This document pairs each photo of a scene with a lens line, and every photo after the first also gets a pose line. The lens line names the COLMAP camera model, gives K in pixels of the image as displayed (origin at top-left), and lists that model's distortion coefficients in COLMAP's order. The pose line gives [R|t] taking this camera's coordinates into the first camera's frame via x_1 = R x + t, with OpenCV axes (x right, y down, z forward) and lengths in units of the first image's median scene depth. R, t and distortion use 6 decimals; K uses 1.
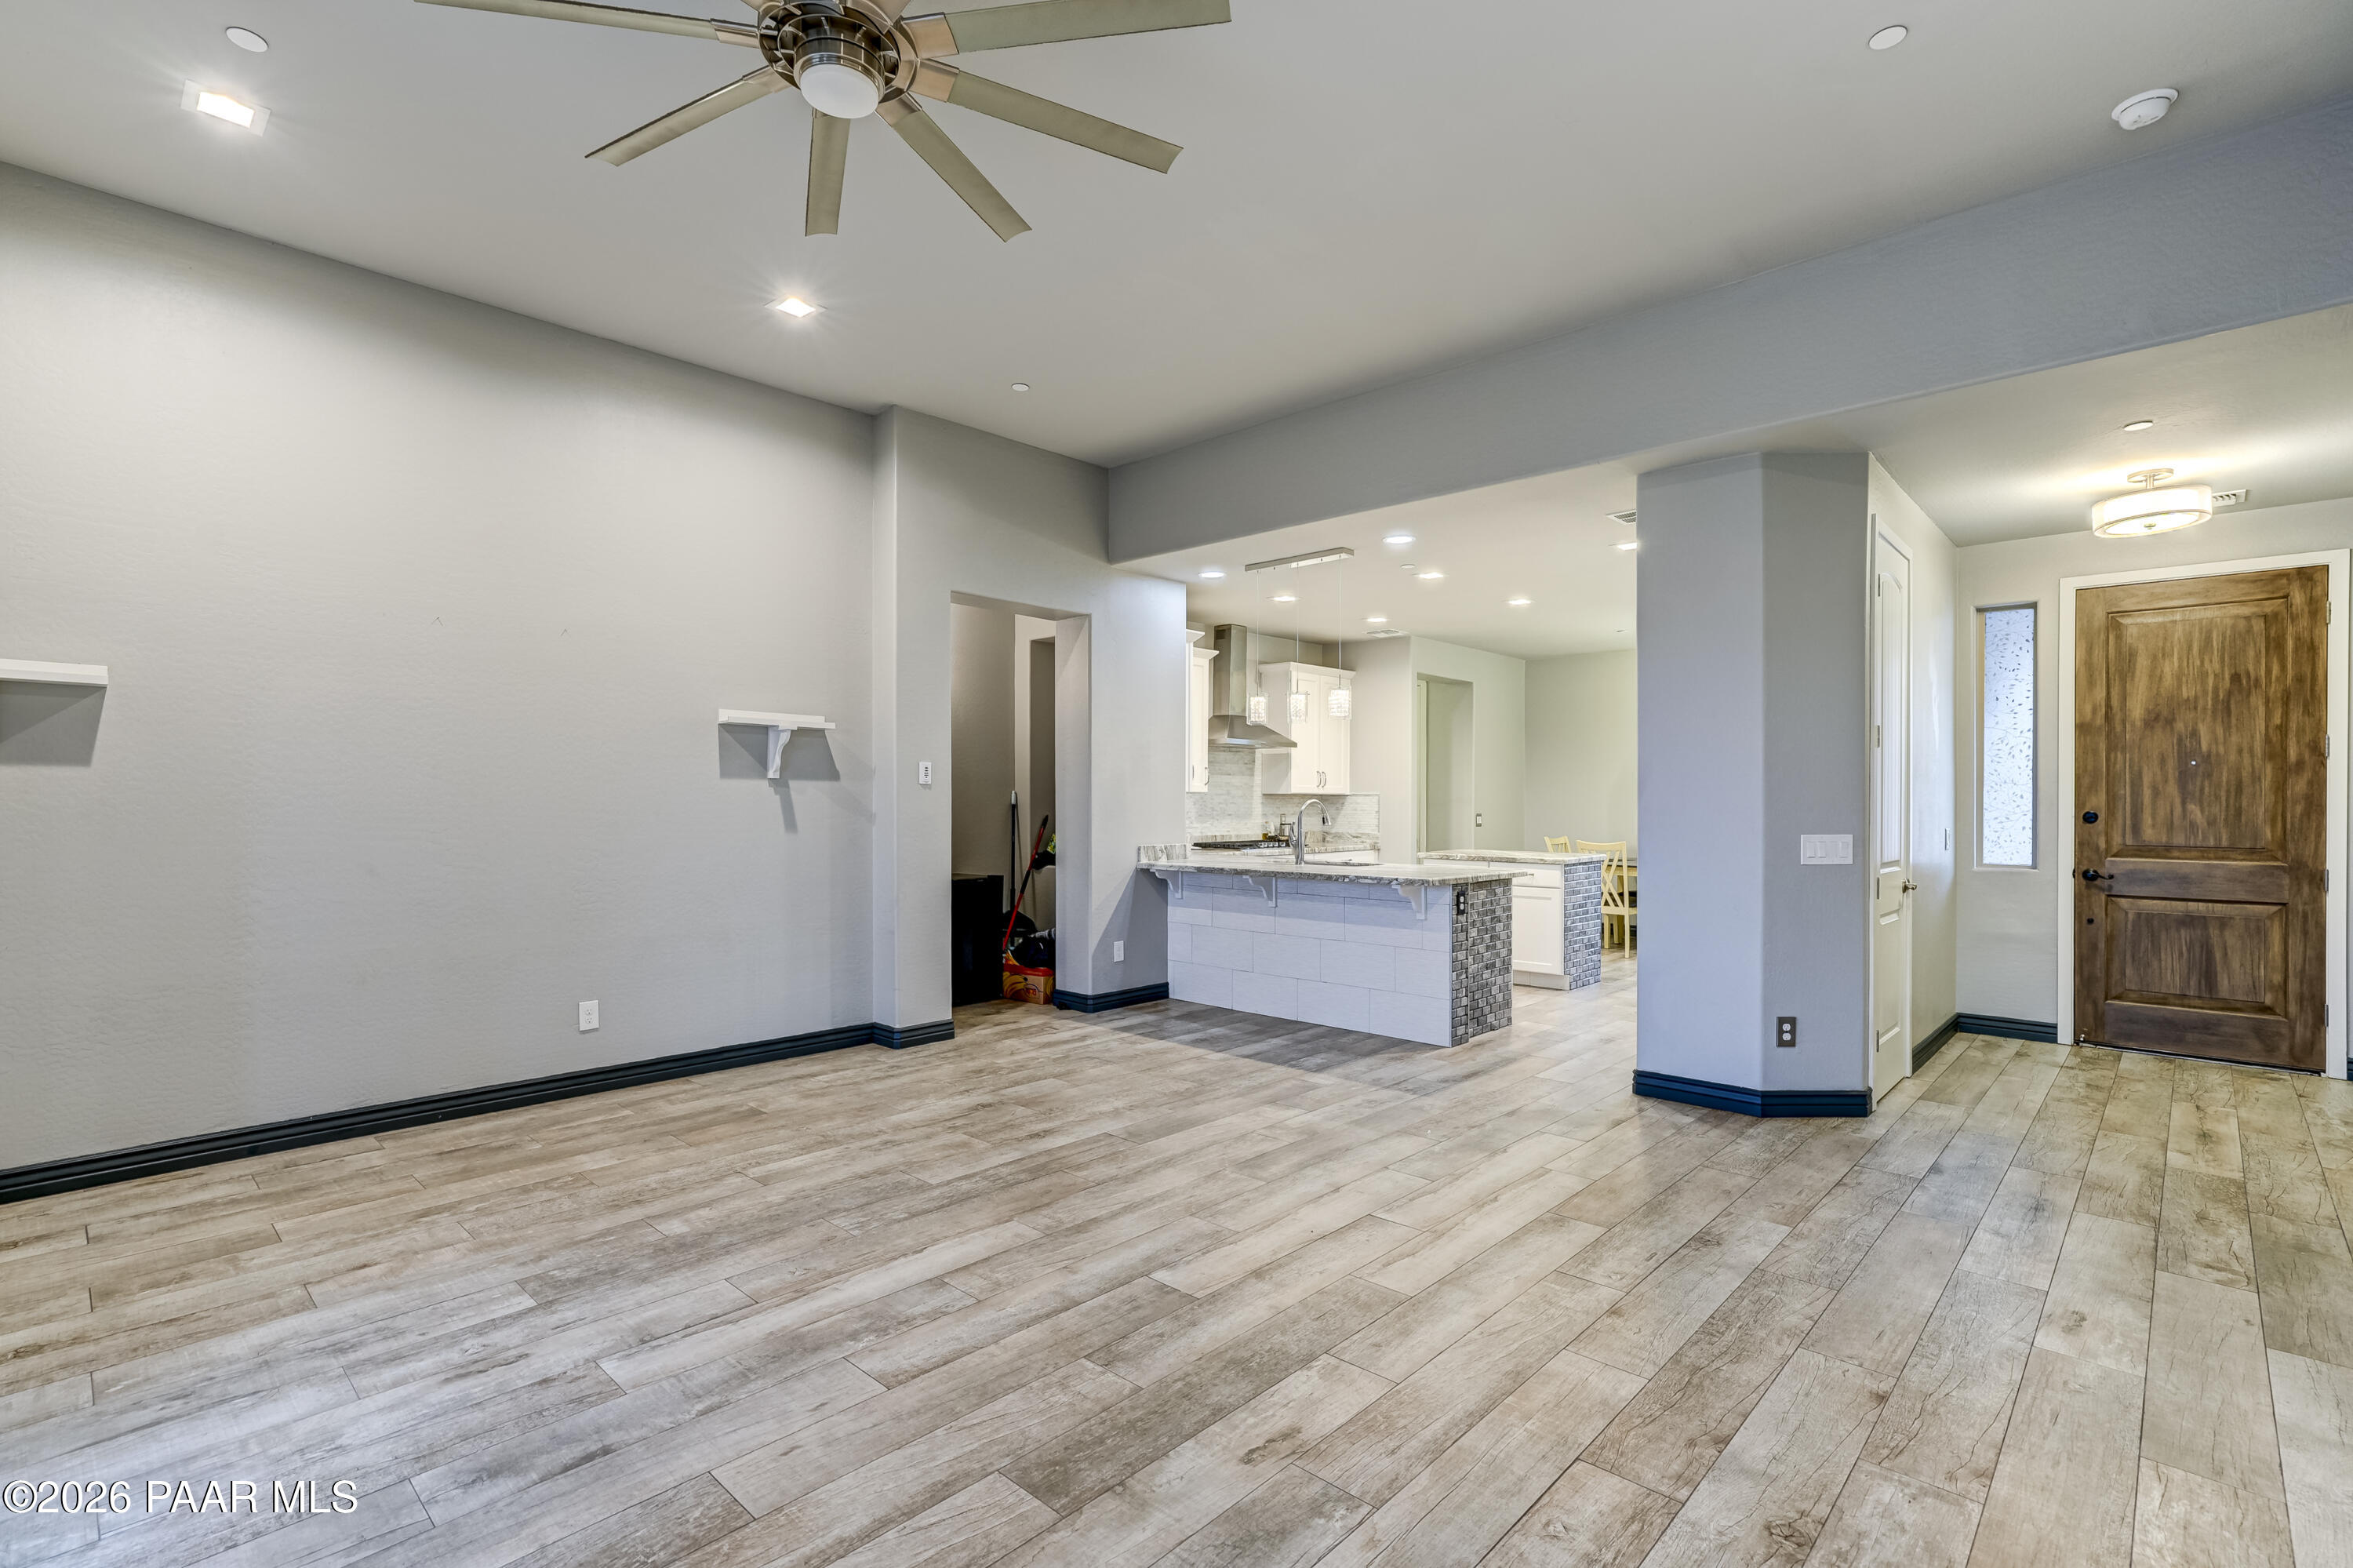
lens RADIAL K [[1082.1, 0, 1208.1], [0, 1082.1, 799.6], [0, 0, 1]] dist [-0.010805, 0.009982]
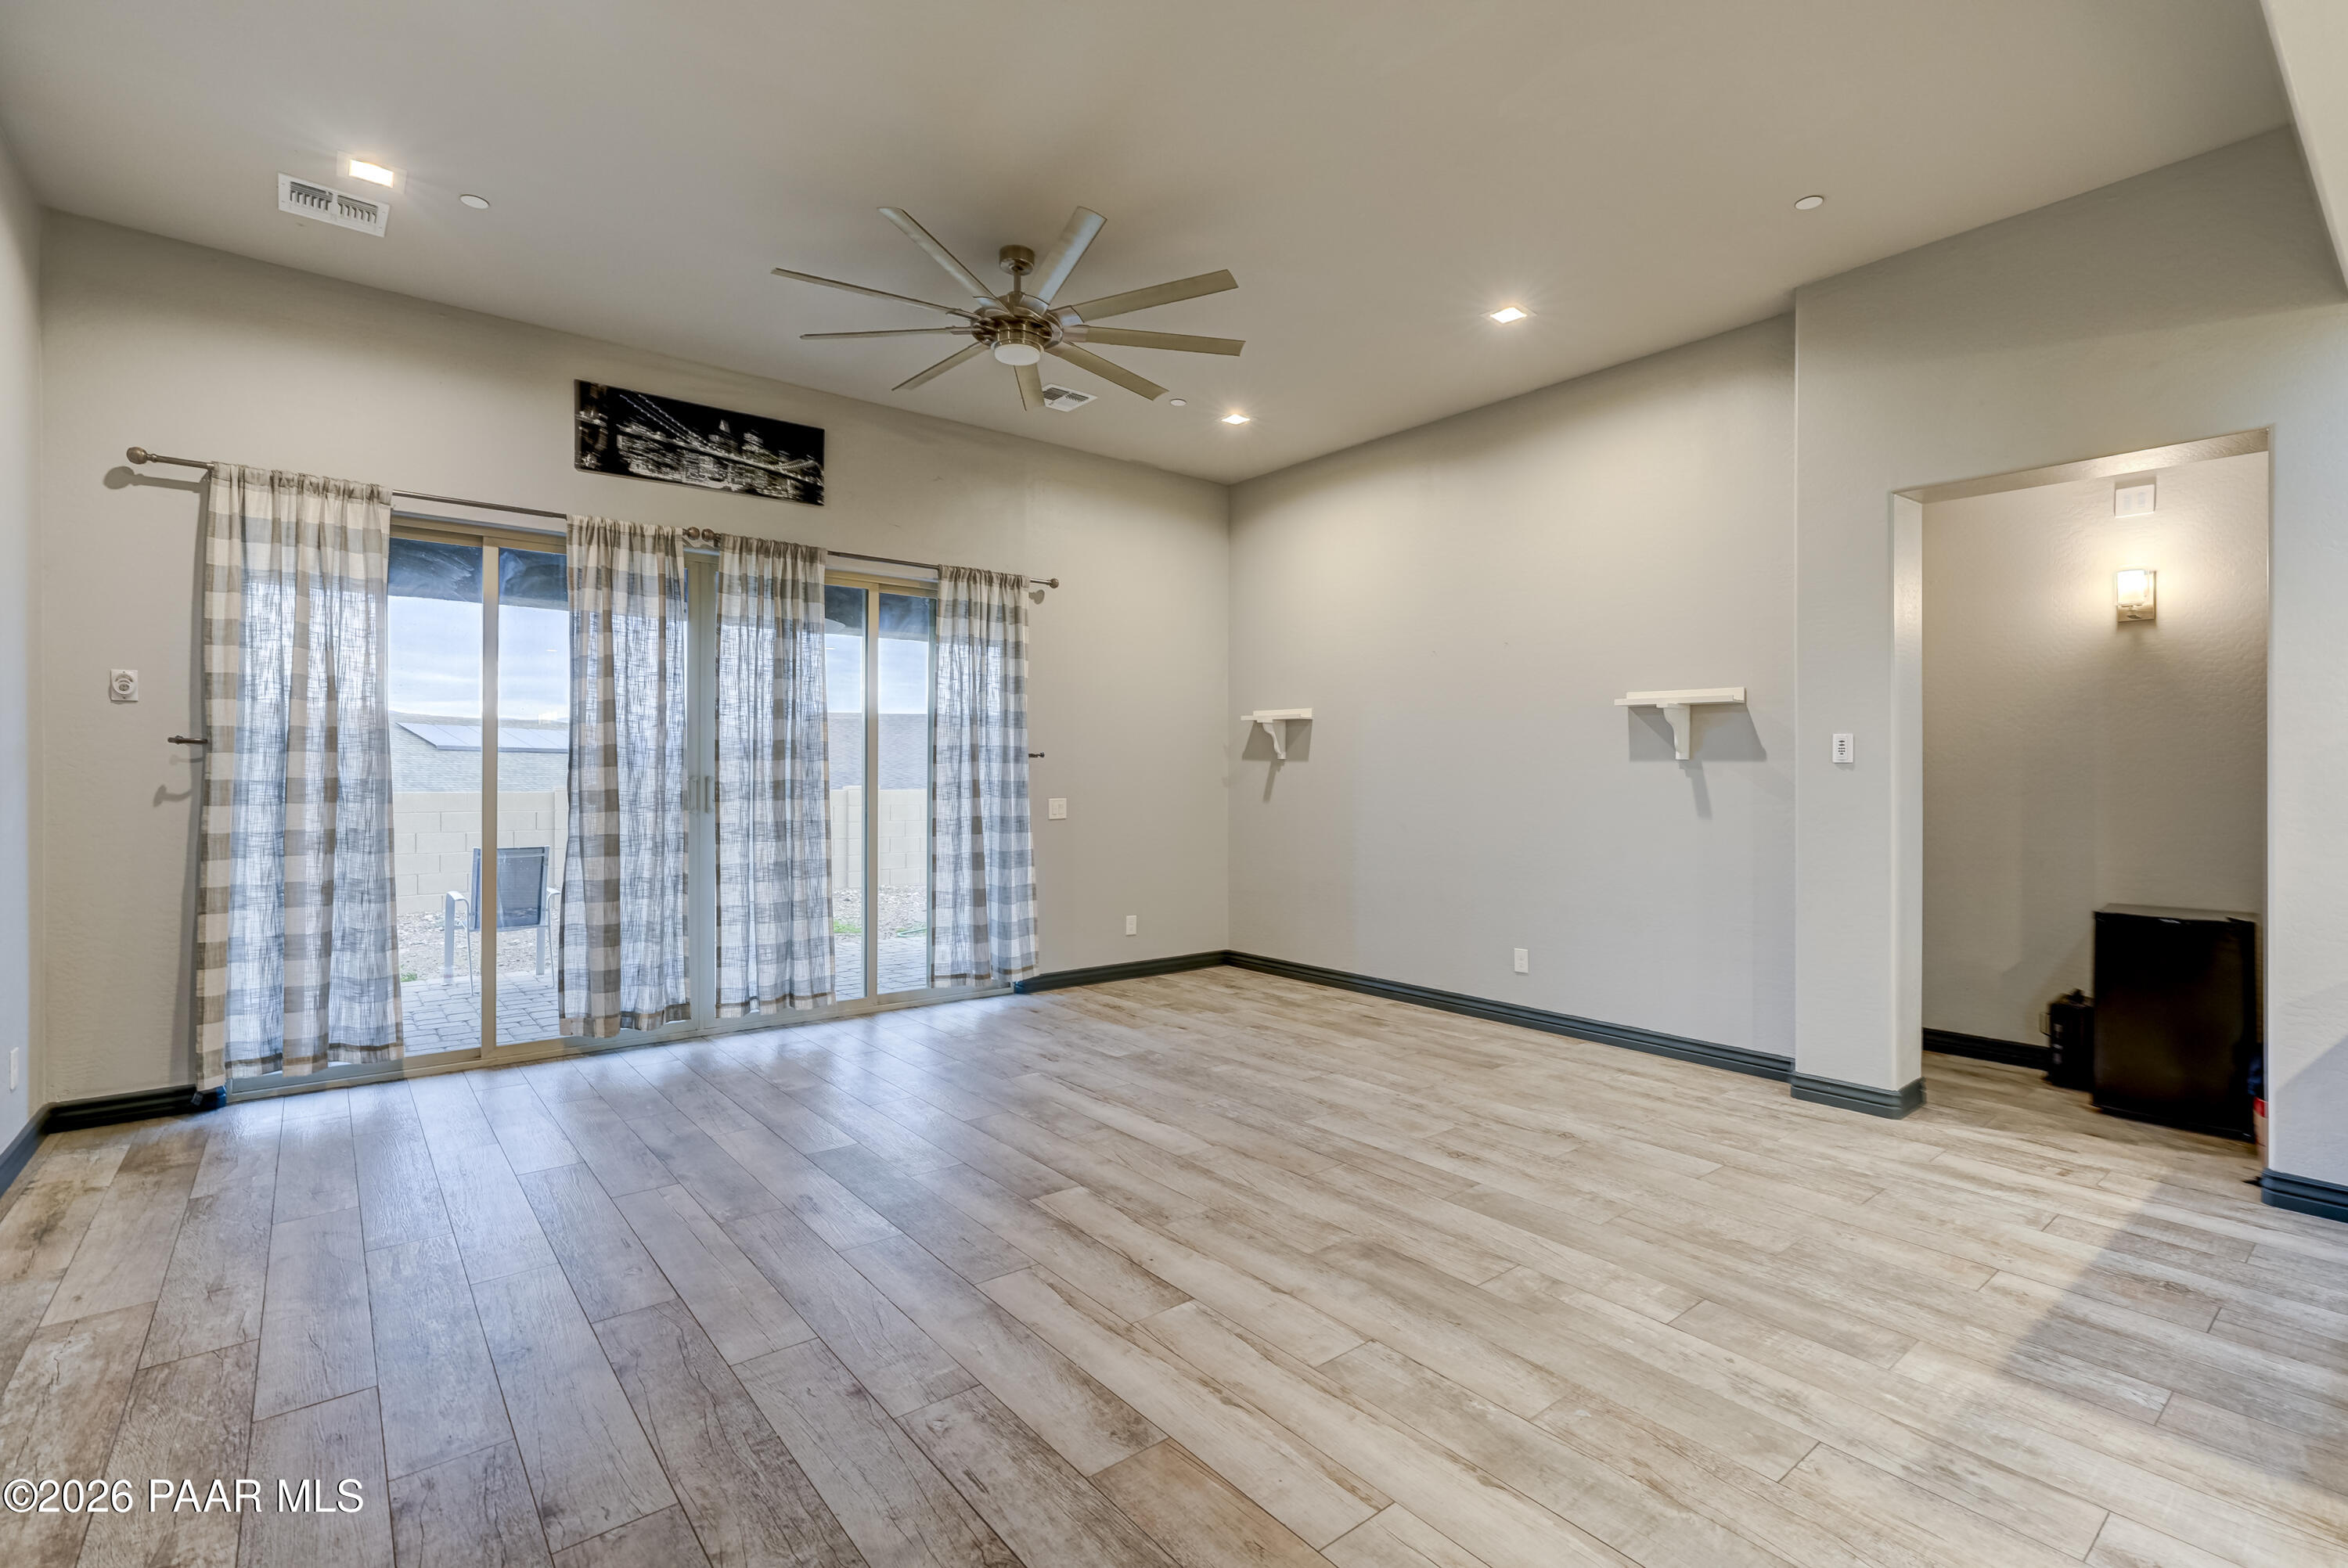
lens RADIAL K [[1079.6, 0, 1158.3], [0, 1079.6, 768.4], [0, 0, 1]] dist [-0.010805, 0.009982]
pose [[-0.162218, -0.011580, -0.986687, 0.839522], [-0.005098, 0.999928, -0.010897, 0.000867], [0.986742, 0.003262, -0.162266, 0.981098]]
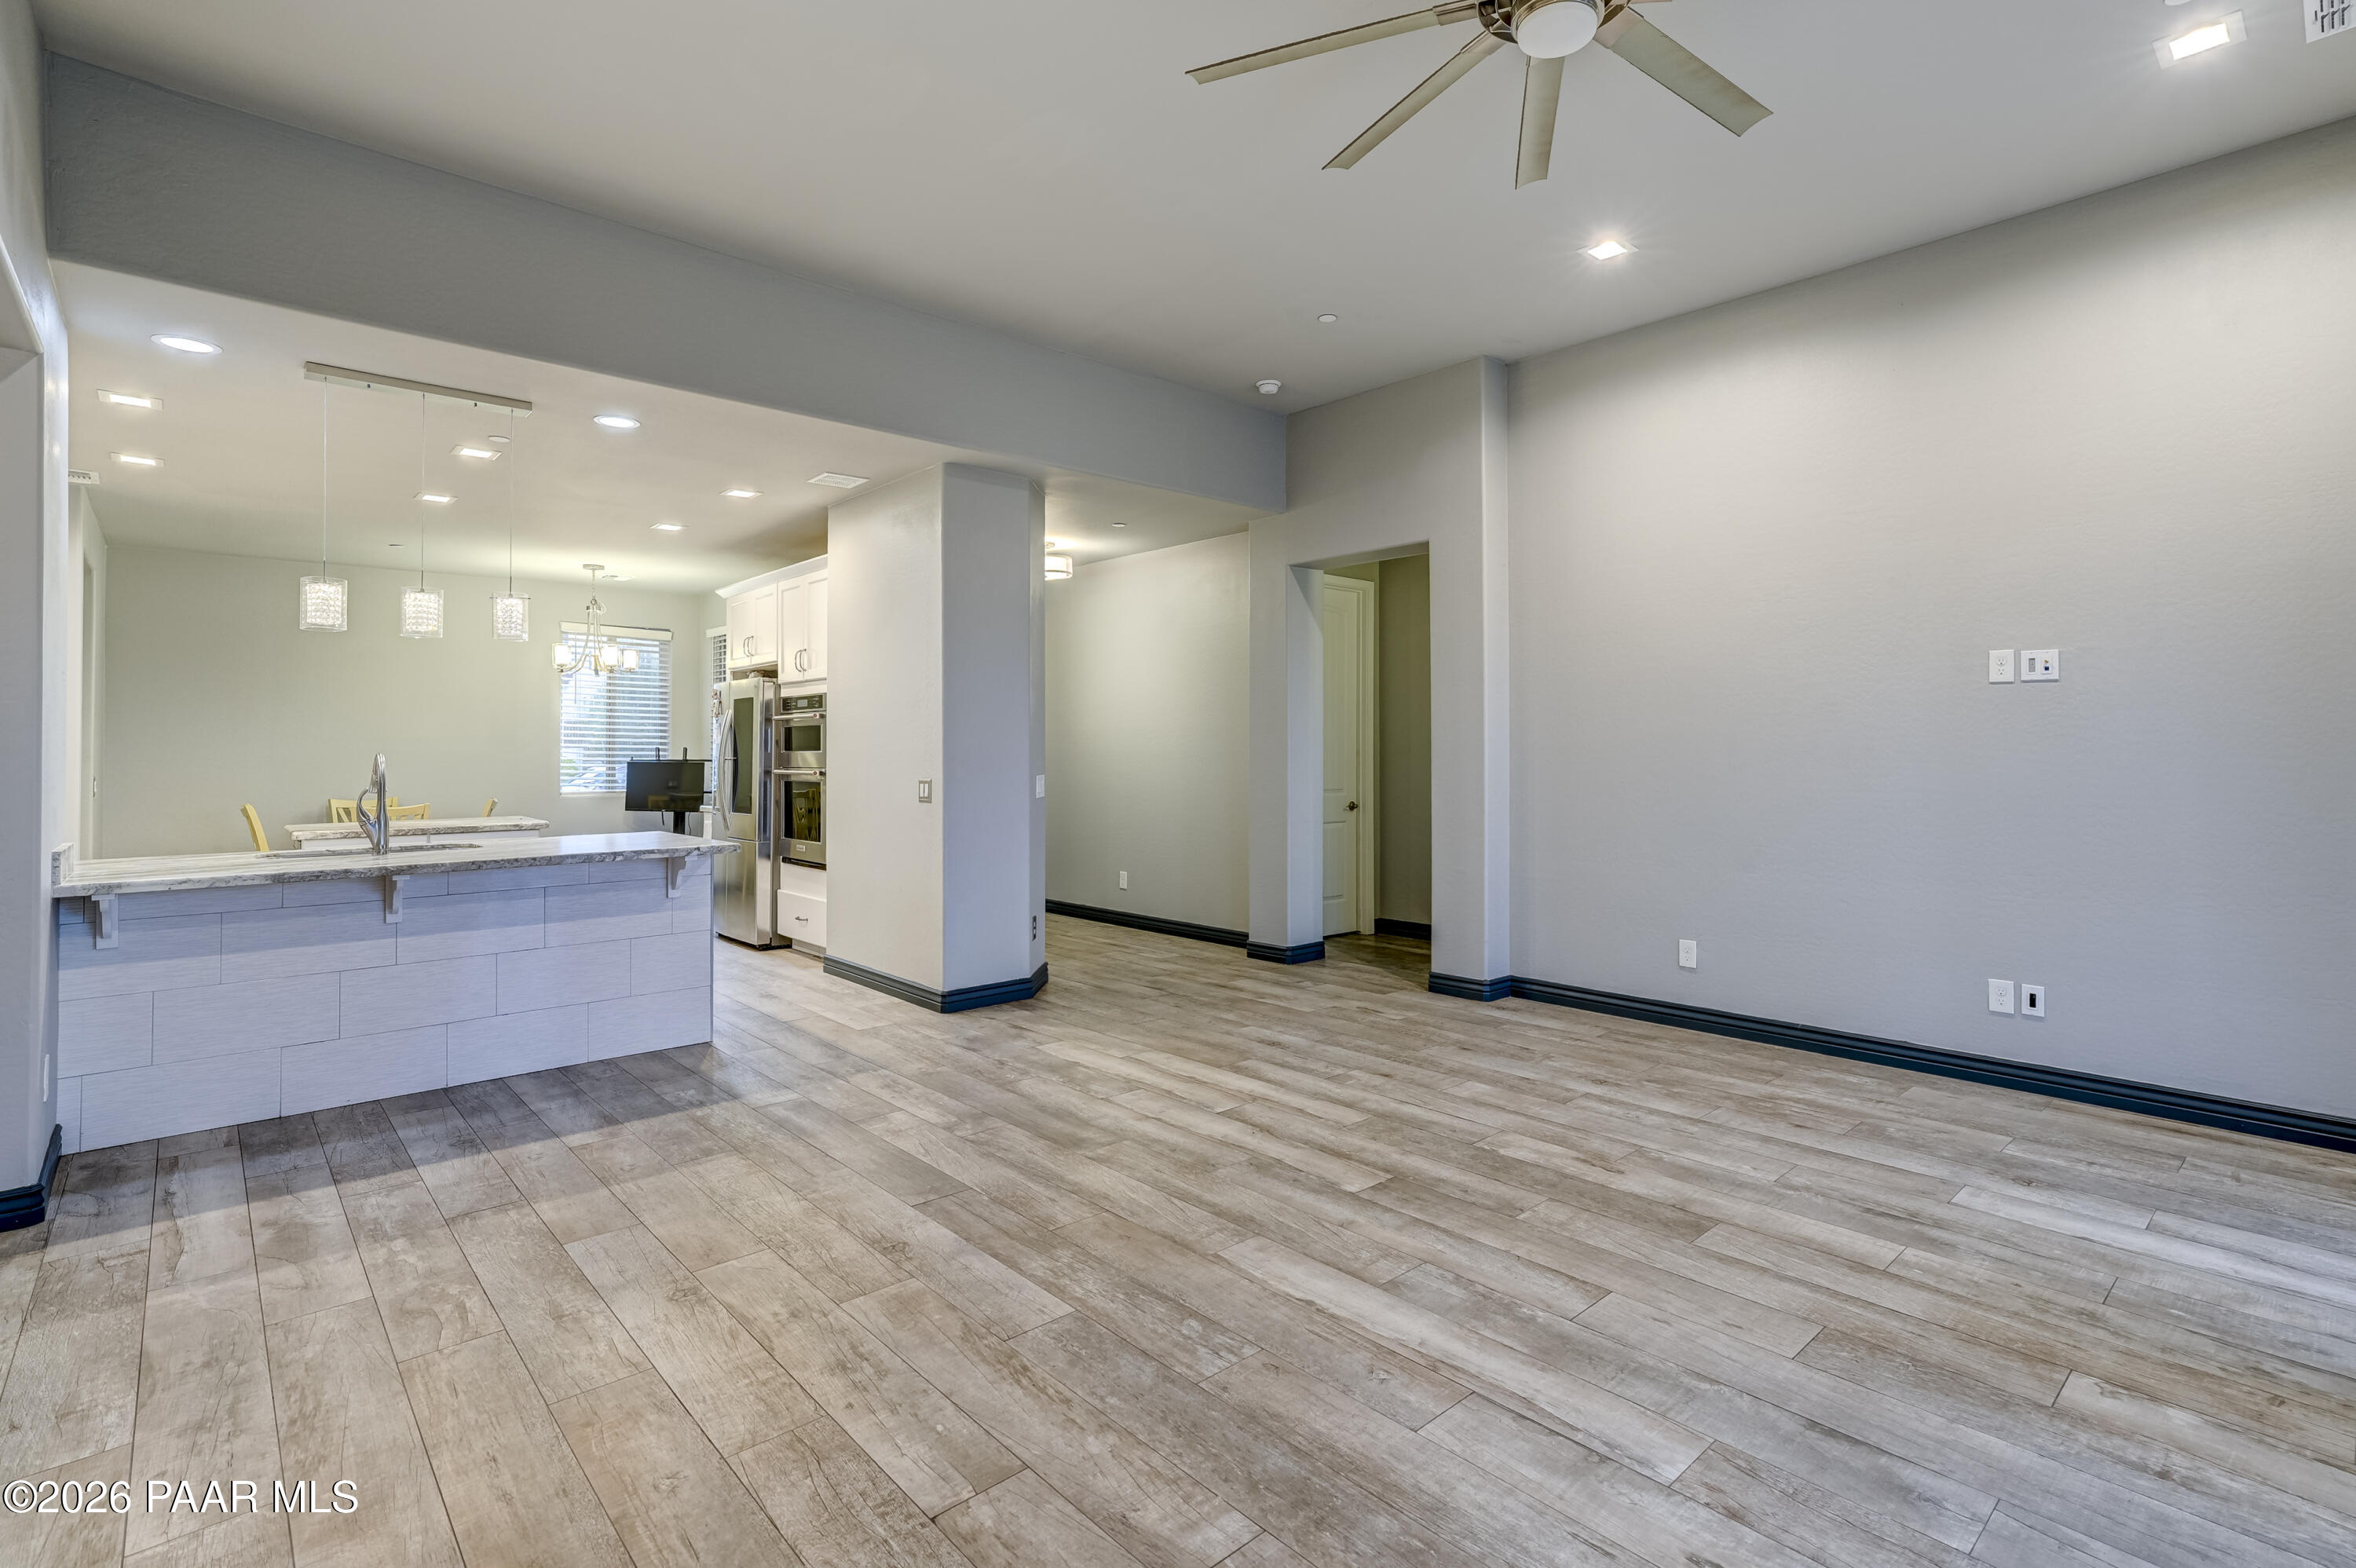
lens RADIAL K [[1083.4, 0, 1165.3], [0, 1083.4, 750.8], [0, 0, 1]] dist [-0.010805, 0.009982]
pose [[0.113559, -0.003250, 0.993526, -0.888553], [0.002551, 0.999992, 0.002979, -0.004083], [-0.993528, 0.002196, 0.113567, 0.821008]]
